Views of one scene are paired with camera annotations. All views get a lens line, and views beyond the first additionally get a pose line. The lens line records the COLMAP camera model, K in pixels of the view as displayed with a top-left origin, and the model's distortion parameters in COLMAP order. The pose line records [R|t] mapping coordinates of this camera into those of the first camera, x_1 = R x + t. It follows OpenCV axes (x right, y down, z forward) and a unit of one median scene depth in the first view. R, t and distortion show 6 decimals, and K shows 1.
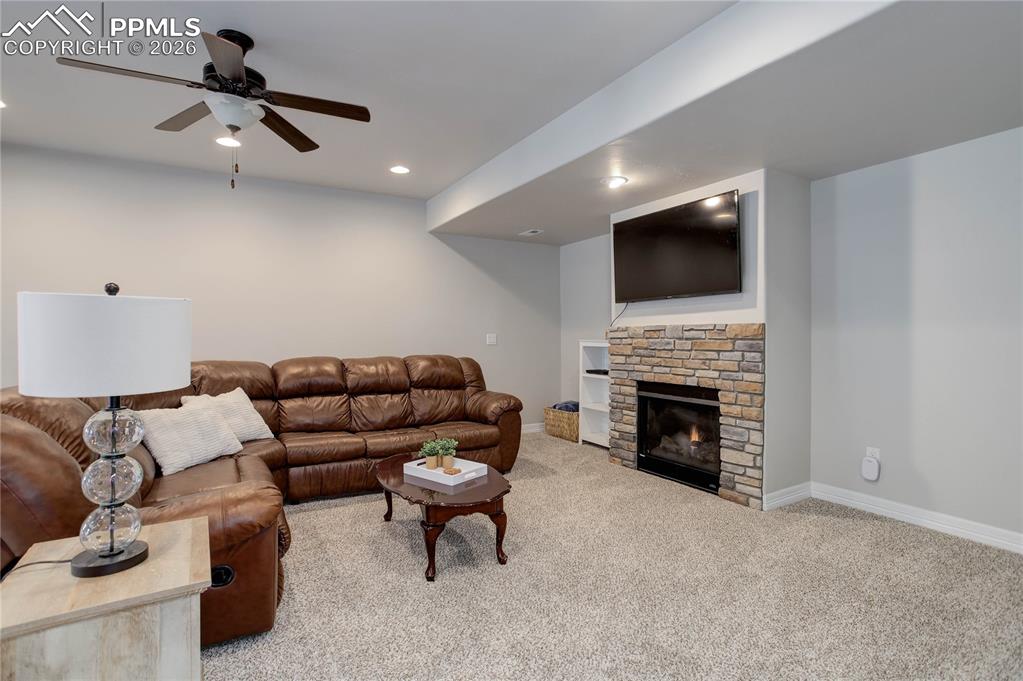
lens RADIAL K [[500.5, 0, 510.9], [0, 500.5, 336.8], [0, 0, 1]] dist [-0.012589, 0.010722]
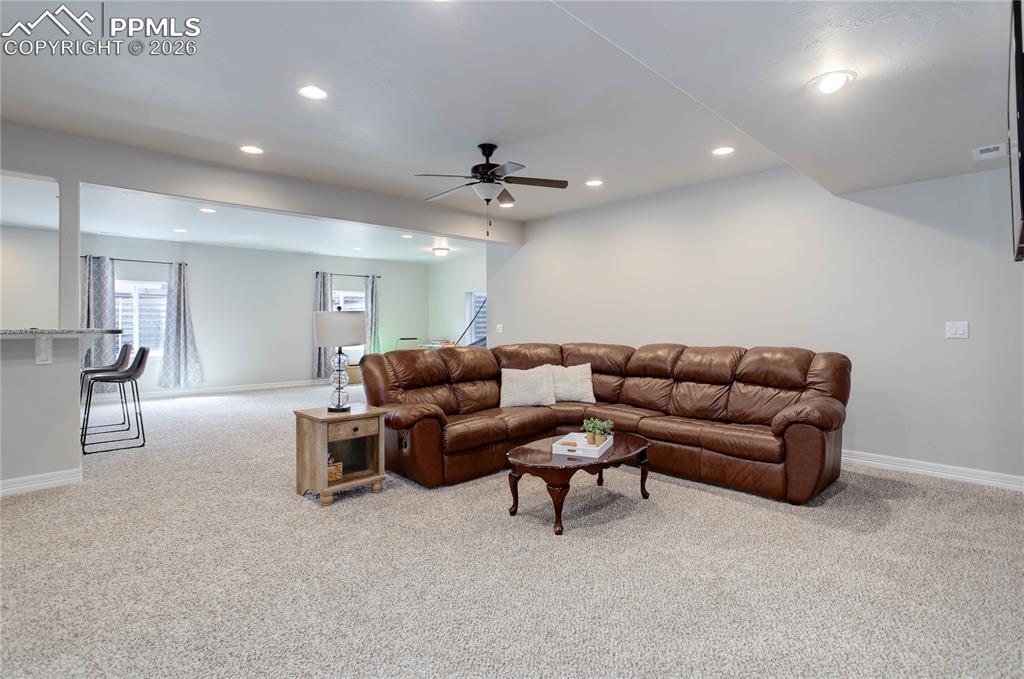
lens RADIAL K [[501.0, 0, 513.6], [0, 501.0, 336.3], [0, 0, 1]] dist [-0.012589, 0.010722]
pose [[0.223886, 0.016794, -0.974471, 0.836772], [0.006587, 0.999803, 0.018744, -0.001054], [0.974593, -0.010615, 0.223732, 0.544078]]
